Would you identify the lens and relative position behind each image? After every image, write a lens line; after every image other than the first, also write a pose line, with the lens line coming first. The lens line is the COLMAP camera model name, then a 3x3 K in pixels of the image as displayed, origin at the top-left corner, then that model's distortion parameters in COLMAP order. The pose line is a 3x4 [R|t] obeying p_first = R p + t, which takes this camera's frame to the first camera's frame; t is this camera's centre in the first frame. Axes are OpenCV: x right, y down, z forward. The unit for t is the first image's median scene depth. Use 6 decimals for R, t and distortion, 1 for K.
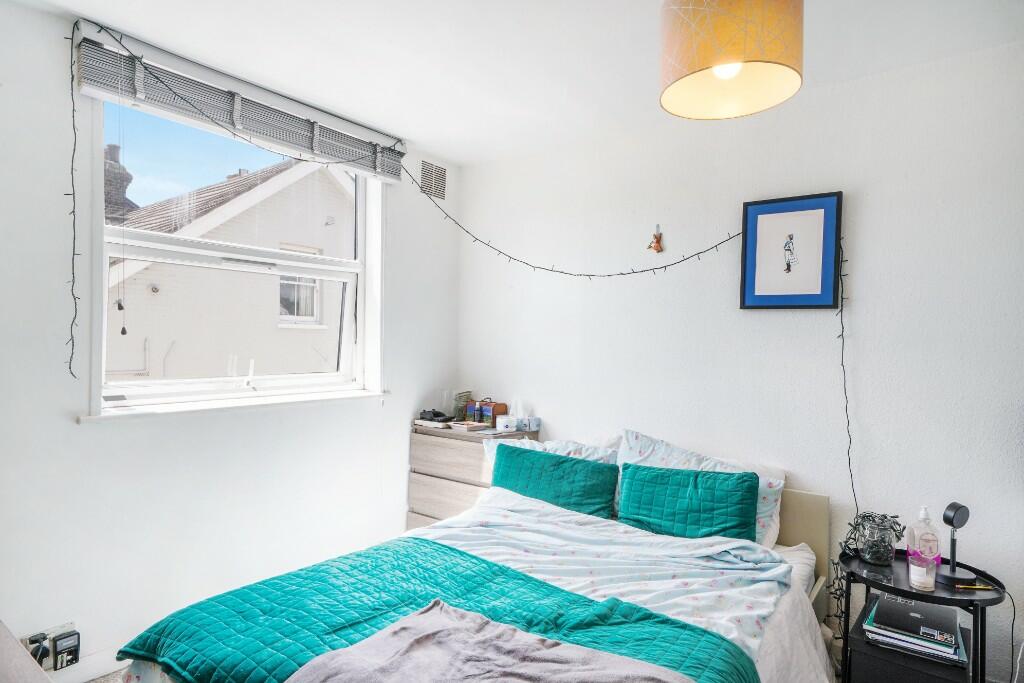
lens RADIAL K [[560.0, 0, 512.4], [0, 560.0, 344.4], [0, 0, 1]] dist [-0.003364, 0.000882]
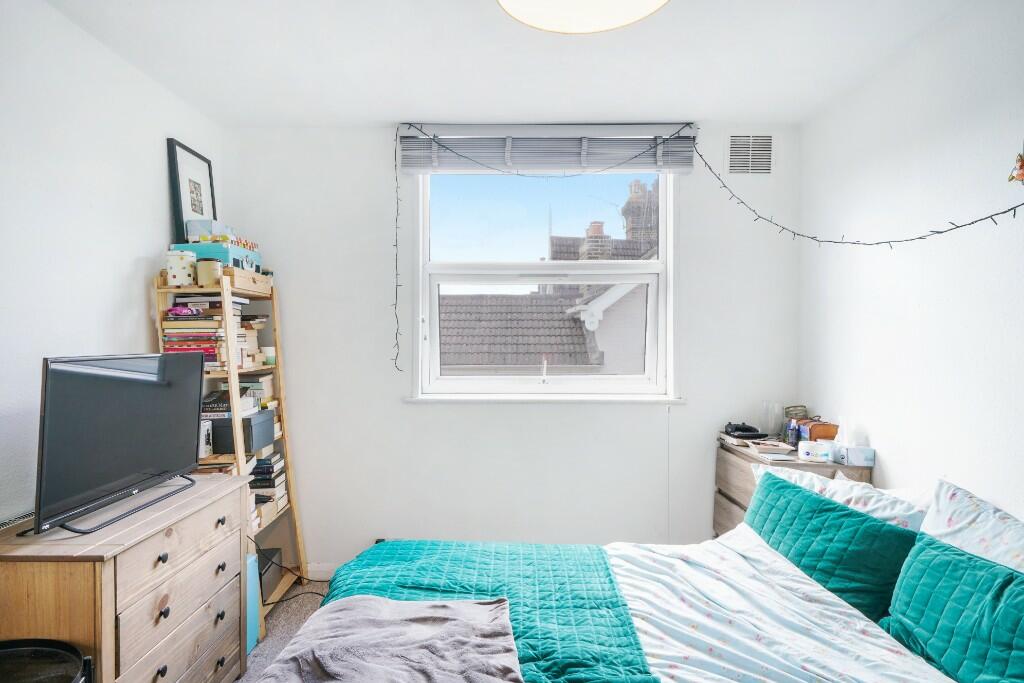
lens RADIAL K [[582.3, 0, 512.4], [0, 582.3, 339.0], [0, 0, 1]] dist [0.005034, 0.000378]
pose [[0.609448, -0.016939, -0.792645, 0.457221], [0.001086, 0.999789, -0.020531, 0.007725], [0.792825, 0.011652, 0.609337, 0.237896]]
